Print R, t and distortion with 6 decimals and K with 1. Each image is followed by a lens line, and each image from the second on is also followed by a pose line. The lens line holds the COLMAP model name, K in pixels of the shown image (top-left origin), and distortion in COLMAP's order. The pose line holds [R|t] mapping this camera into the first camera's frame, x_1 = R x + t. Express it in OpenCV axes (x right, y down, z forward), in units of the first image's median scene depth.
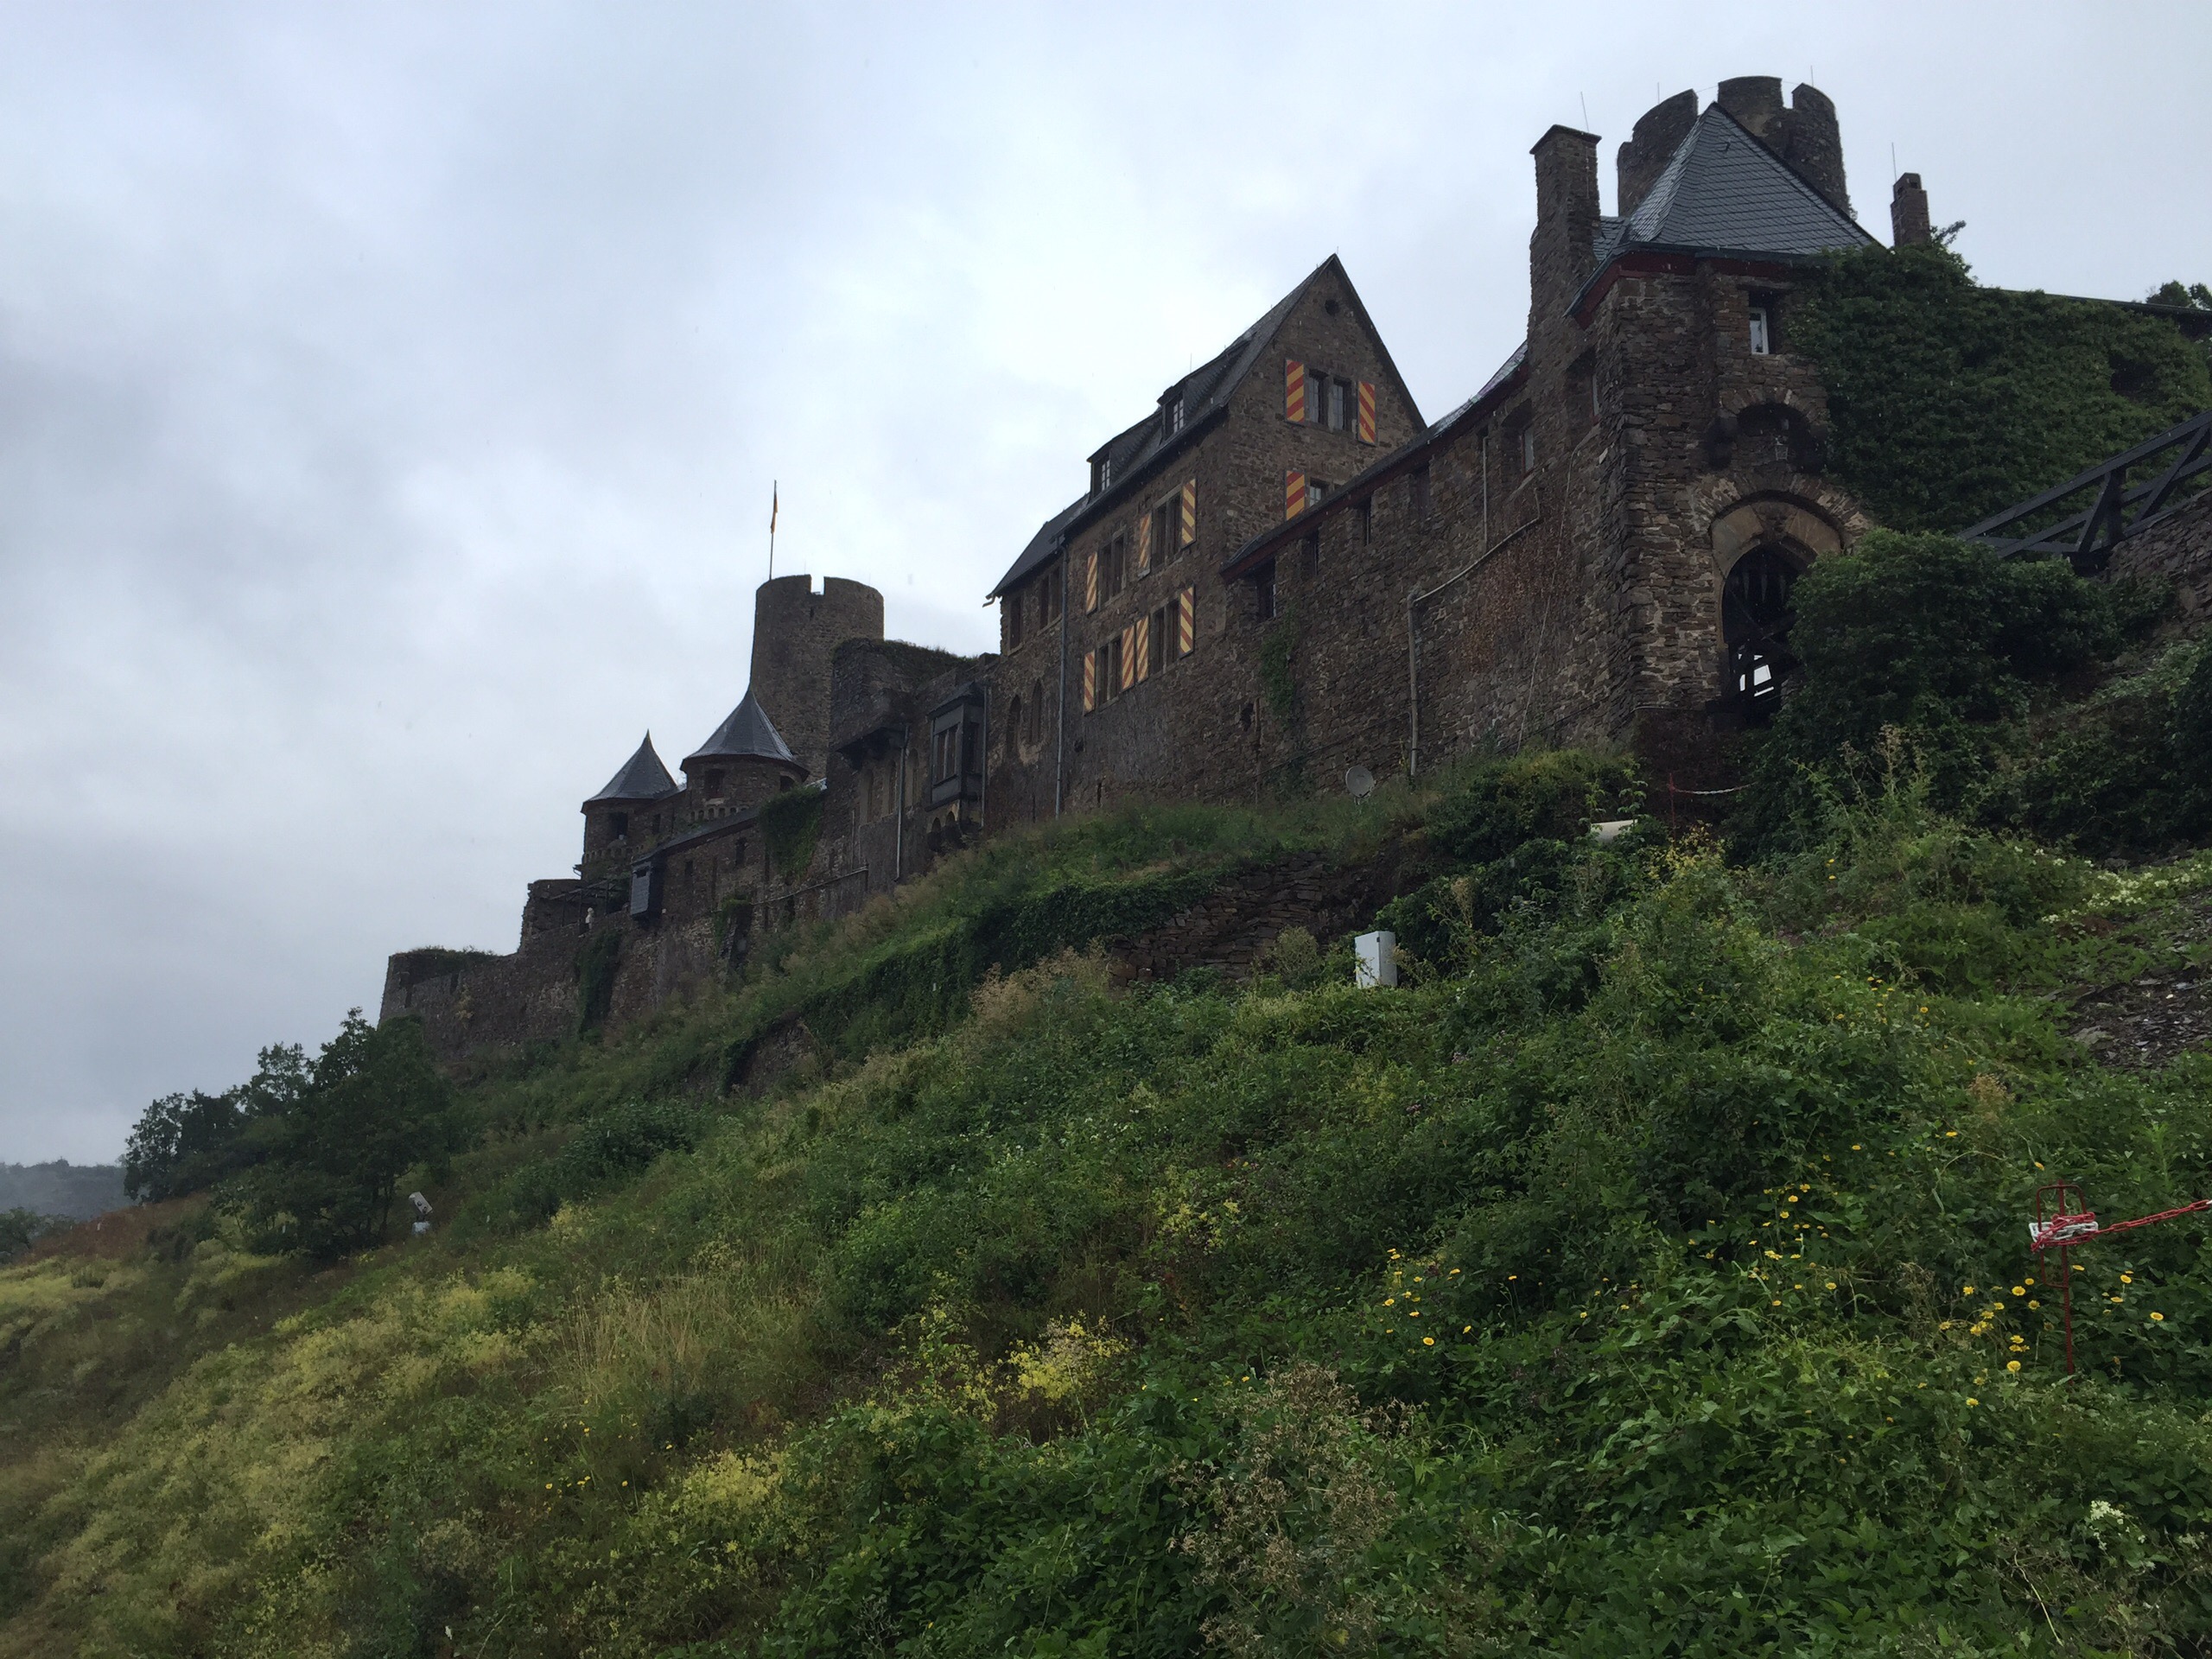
lens RADIAL K [[1921.5, 0, 1091.9], [0, 1921.5, 833.8], [0, 0, 1]] dist [0.046196, -0.048645]
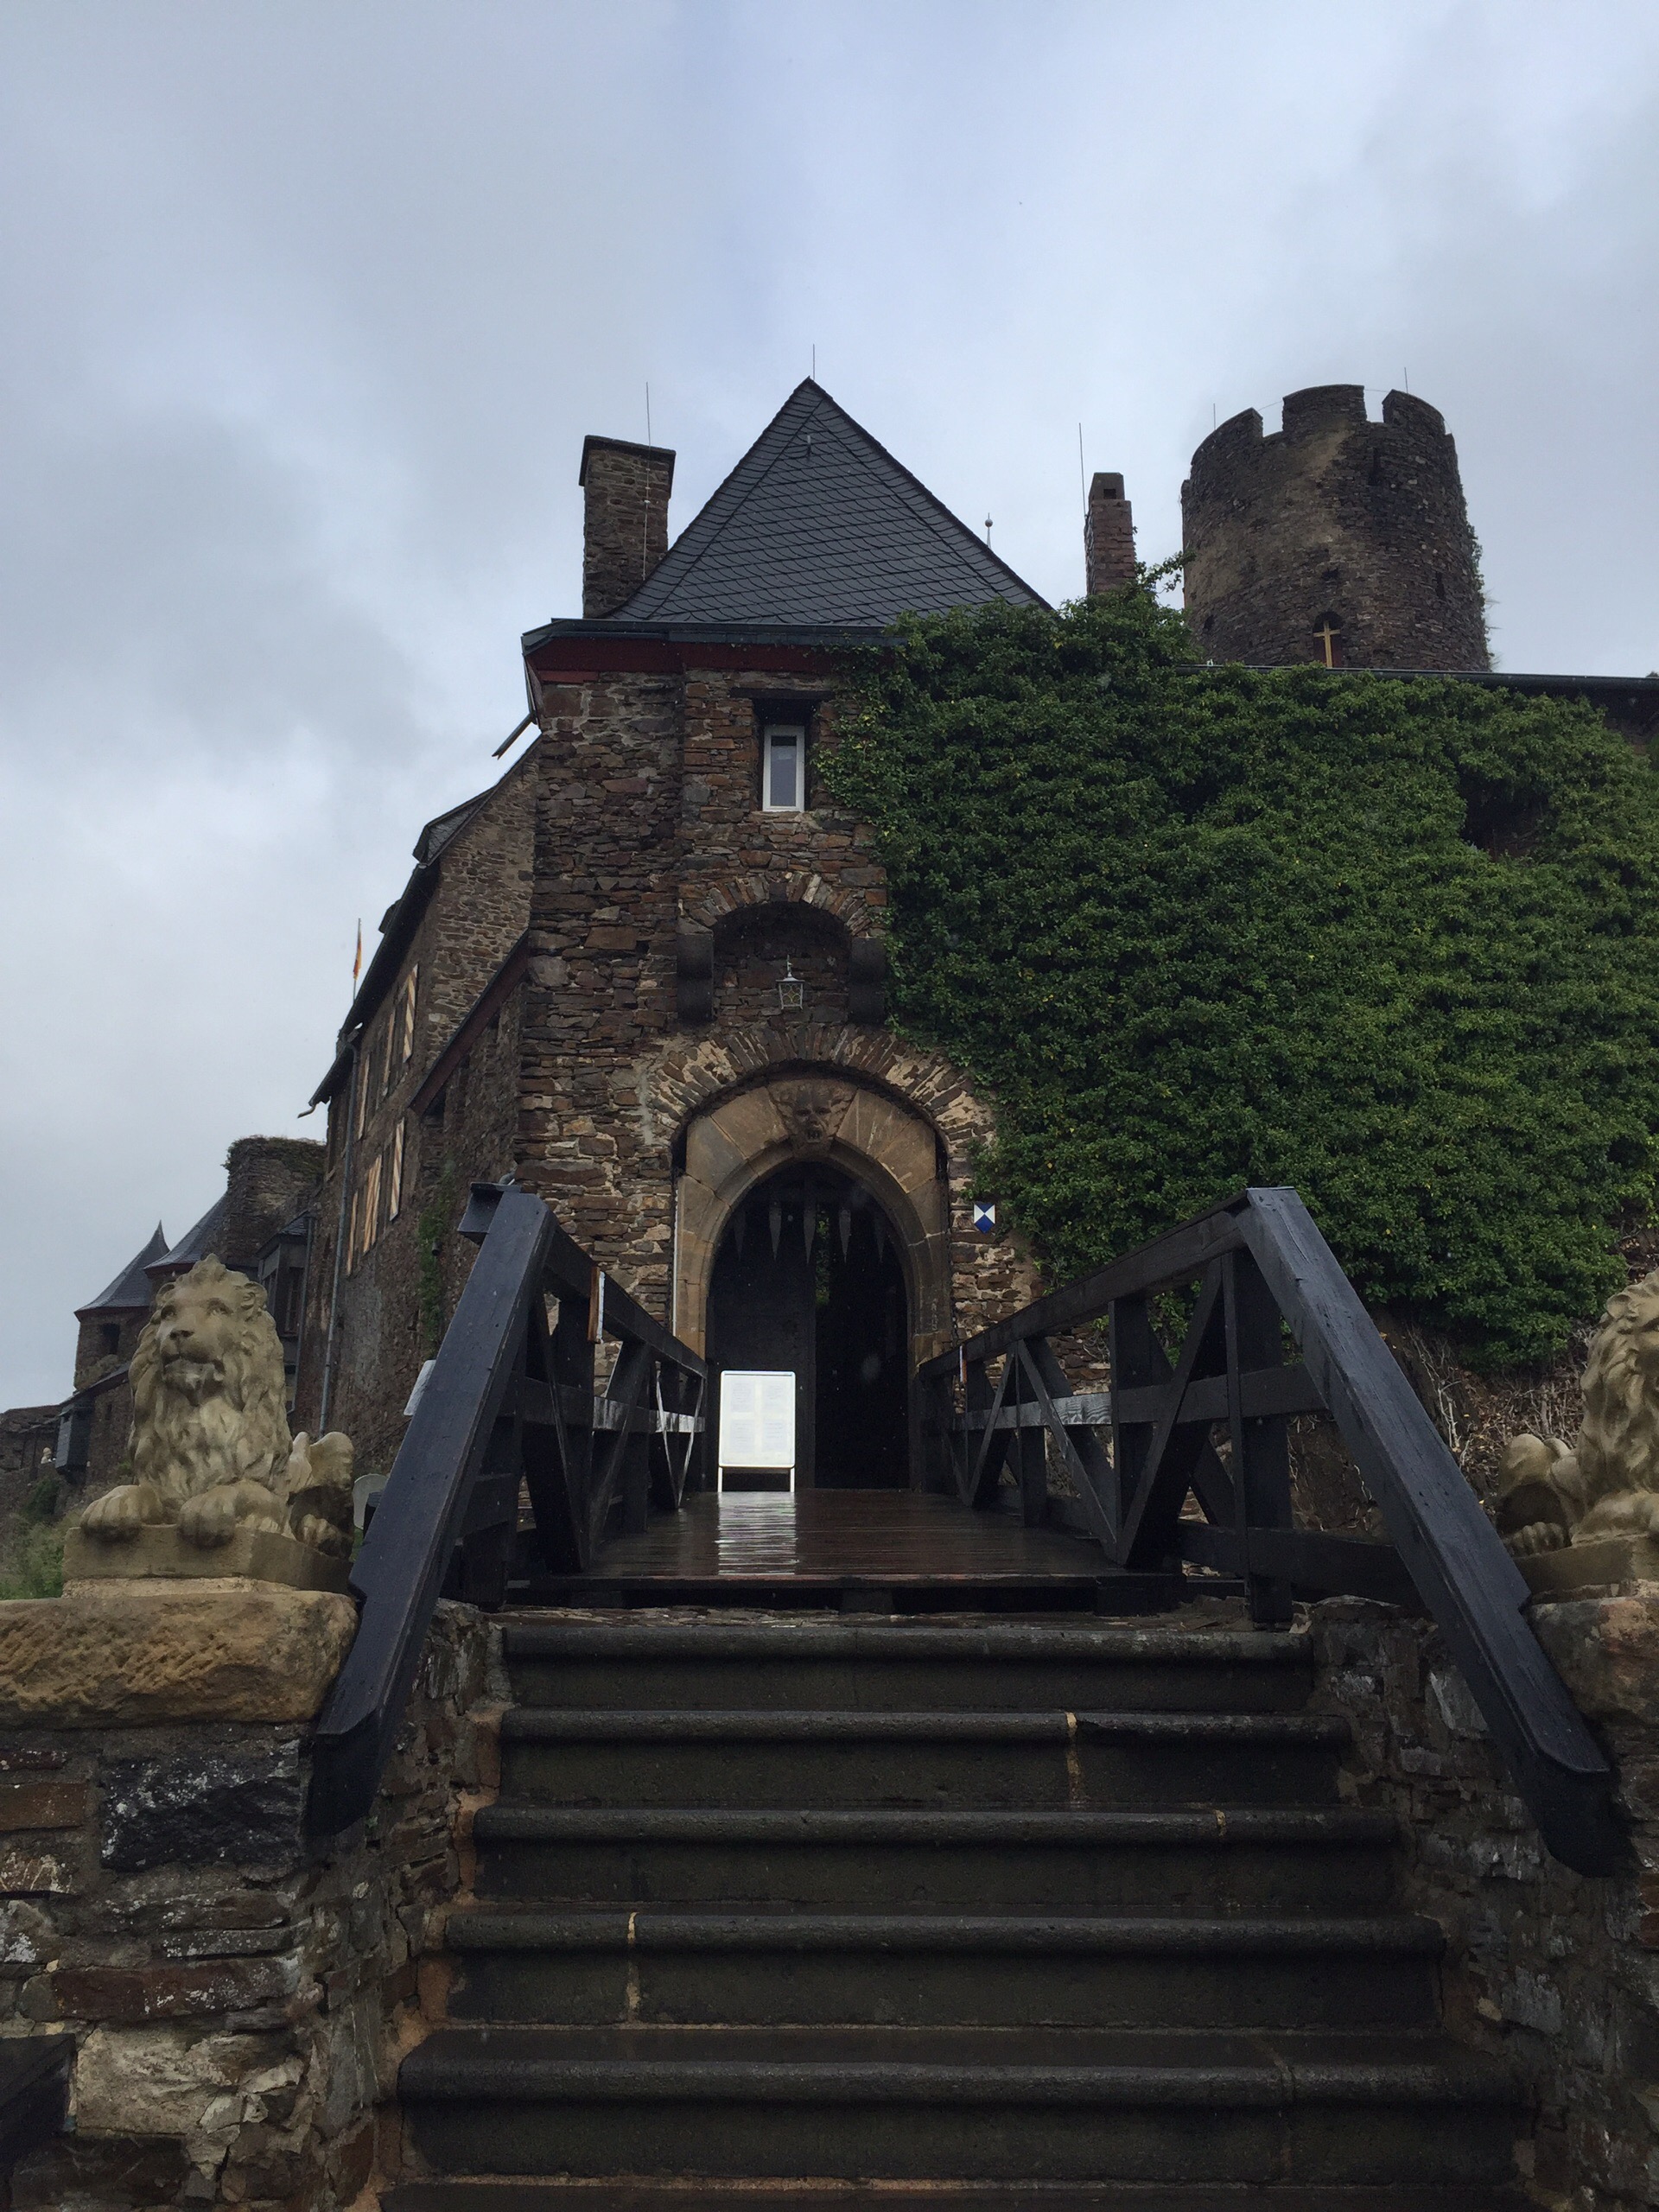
lens RADIAL K [[1921.5, 0, 816.3], [0, 1921.5, 1074.8], [0, 0, 1]] dist [0.046196, -0.048645]
pose [[0.995537, -0.041672, -0.084671, 0.345538], [0.035644, 0.996804, -0.071490, -0.116190], [0.087380, 0.068153, 0.993841, 0.403183]]
